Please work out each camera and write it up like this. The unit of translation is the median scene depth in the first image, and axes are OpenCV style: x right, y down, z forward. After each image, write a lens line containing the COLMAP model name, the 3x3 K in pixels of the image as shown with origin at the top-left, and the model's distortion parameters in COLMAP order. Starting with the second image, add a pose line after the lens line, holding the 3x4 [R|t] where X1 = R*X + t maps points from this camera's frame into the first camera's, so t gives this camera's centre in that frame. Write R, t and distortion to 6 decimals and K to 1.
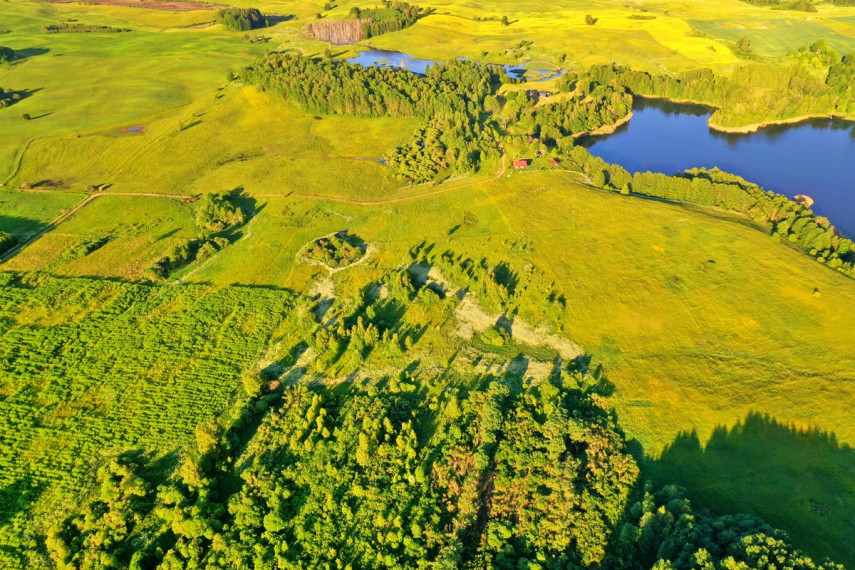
lens RADIAL K [[681.1, 0, 431.0], [0, 681.1, 285.5], [0, 0, 1]] dist [0.014208, 0.006339]
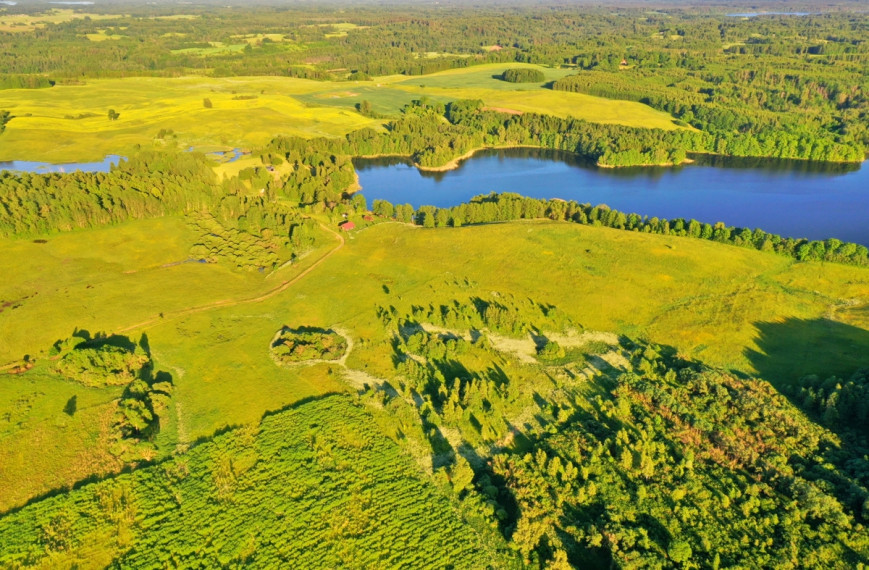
lens RADIAL K [[696.6, 0, 434.5], [0, 696.6, 285.0], [0, 0, 1]] dist [0.010910, 0.005060]
pose [[0.726912, -0.266417, 0.632946, -0.575567], [0.347071, 0.937831, -0.003849, -0.066291], [-0.592571, 0.222475, 0.774187, 0.215052]]
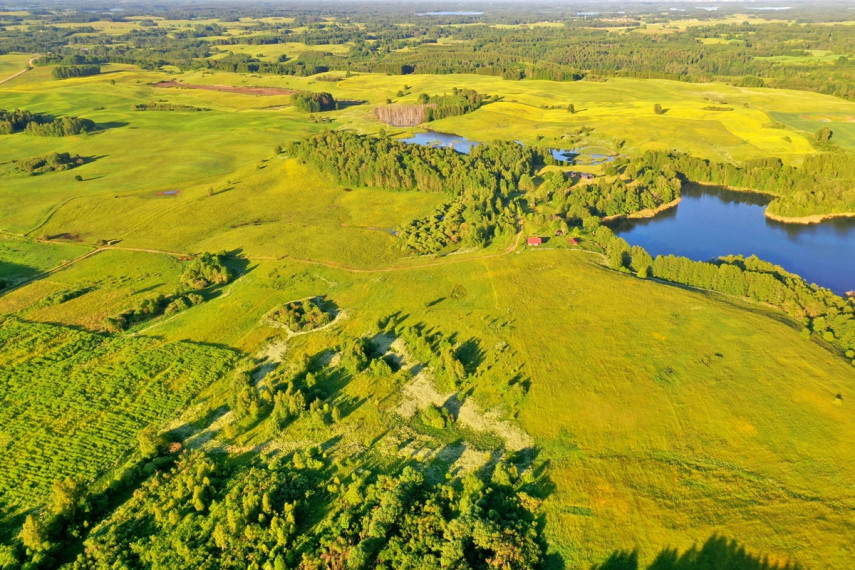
lens RADIAL K [[689.2, 0, 429.3], [0, 689.2, 287.9], [0, 0, 1]] dist [0.011324, 0.006931]
pose [[0.987488, 0.060022, -0.145826, 0.170923], [-0.078666, 0.988950, -0.125653, 0.018768], [0.136673, 0.135553, 0.981298, 0.087229]]
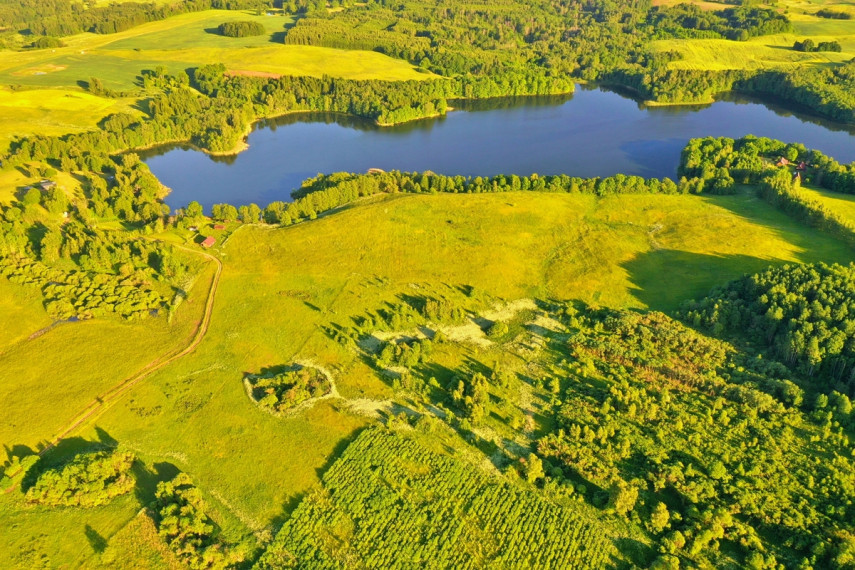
lens RADIAL K [[671.5, 0, 423.8], [0, 671.5, 293.9], [0, 0, 1]] dist [0.010694, 0.014713]
pose [[0.326029, -0.477361, 0.815985, -0.736792], [0.484547, 0.825527, 0.289342, -0.317802], [-0.811738, 0.301050, 0.500450, 0.416154]]
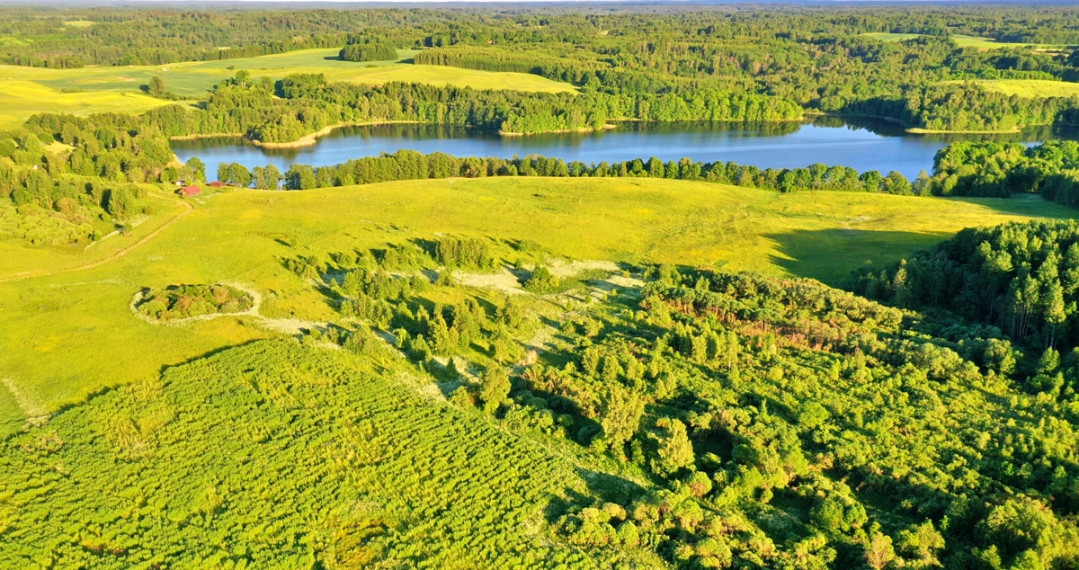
lens RADIAL K [[933.1, 0, 487.2], [0, 933.1, 361.6], [0, 0, 1]] dist [0.008978, 0.014673]
pose [[0.504405, -0.309412, 0.806126, -0.678113], [0.436516, 0.896882, 0.071112, 0.045604], [-0.745003, 0.316018, 0.587455, 0.384186]]
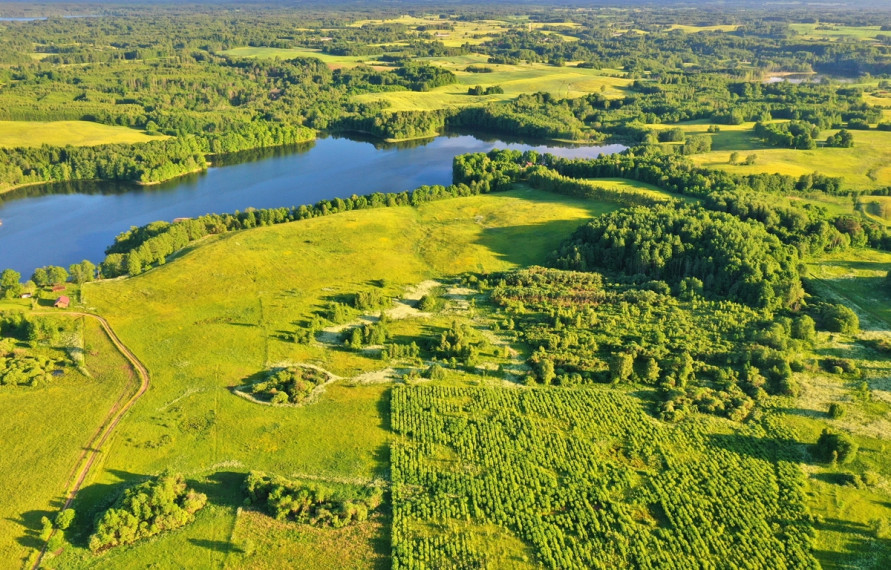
lens RADIAL K [[722.7, 0, 444.1], [0, 722.7, 284.6], [0, 0, 1]] dist [0.011560, 0.003461]
pose [[-0.210577, -0.365238, 0.906785, -0.964082], [0.495010, 0.760036, 0.421083, -0.432947], [-0.842984, 0.537538, 0.020750, 0.773274]]
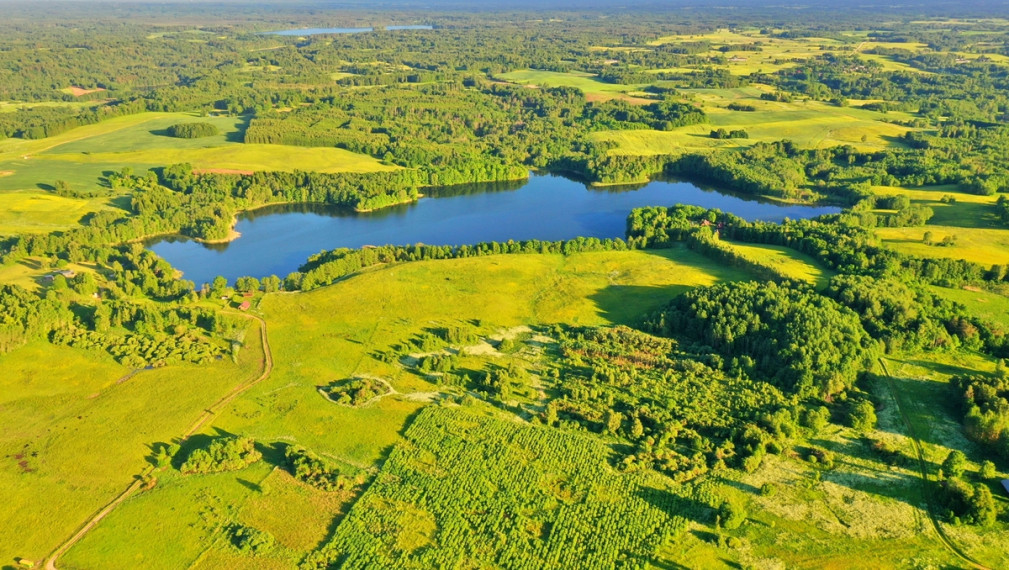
lens RADIAL K [[795.5, 0, 501.4], [0, 795.5, 284.8], [0, 0, 1]] dist [0.016861, 0.003340]
pose [[0.129314, -0.340646, 0.931256, -1.284813], [0.500466, 0.833174, 0.235274, -0.390634], [-0.856044, 0.435638, 0.278223, 0.375224]]
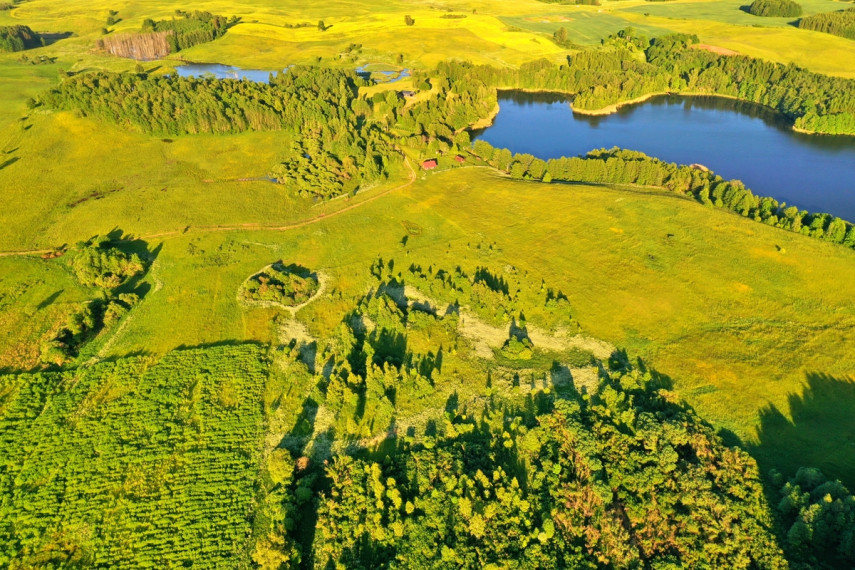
lens RADIAL K [[681.1, 0, 431.0], [0, 681.1, 285.5], [0, 0, 1]] dist [0.014208, 0.006339]
pose [[0.942342, -0.161287, 0.293221, -0.218606], [0.166818, 0.985968, 0.006224, -0.026943], [-0.290111, 0.043050, 0.956024, 0.150268]]
